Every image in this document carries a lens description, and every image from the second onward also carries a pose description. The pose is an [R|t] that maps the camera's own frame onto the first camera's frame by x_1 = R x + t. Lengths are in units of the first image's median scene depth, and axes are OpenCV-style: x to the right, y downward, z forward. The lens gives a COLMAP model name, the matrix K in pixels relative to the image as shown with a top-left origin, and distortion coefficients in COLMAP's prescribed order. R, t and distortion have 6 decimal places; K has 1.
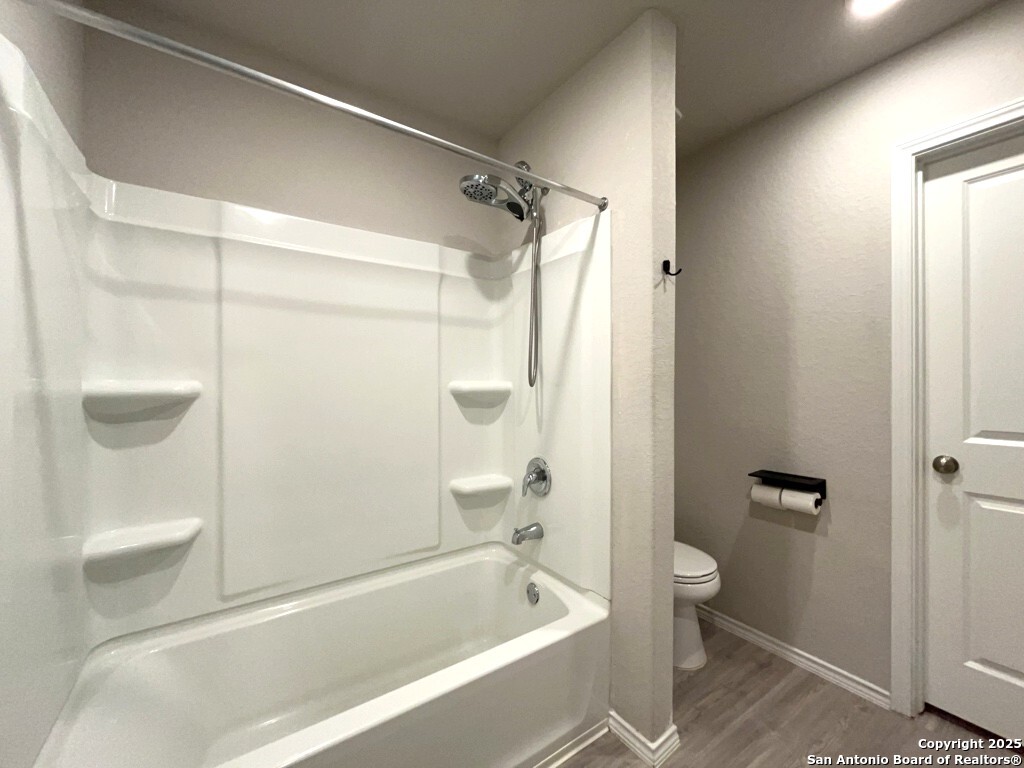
lens RADIAL K [[410.3, 0, 524.7], [0, 410.3, 380.2], [0, 0, 1]] dist [-0.016013, 0.000187]
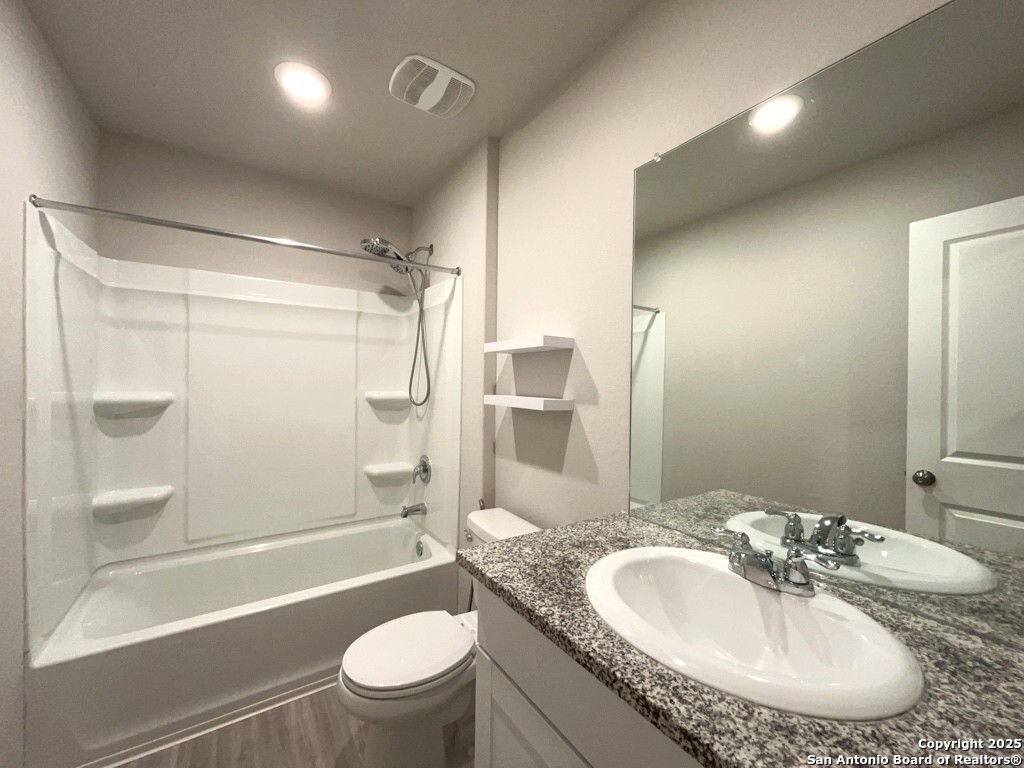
lens RADIAL K [[411.9, 0, 512.0], [0, 411.9, 384.0], [0, 0, 1]] dist [-0.001865, -0.000135]
pose [[0.999776, 0.018471, -0.010336, 0.294592], [-0.018337, 0.999749, 0.012872, -0.045783], [0.010571, -0.012679, 0.999864, -0.318358]]
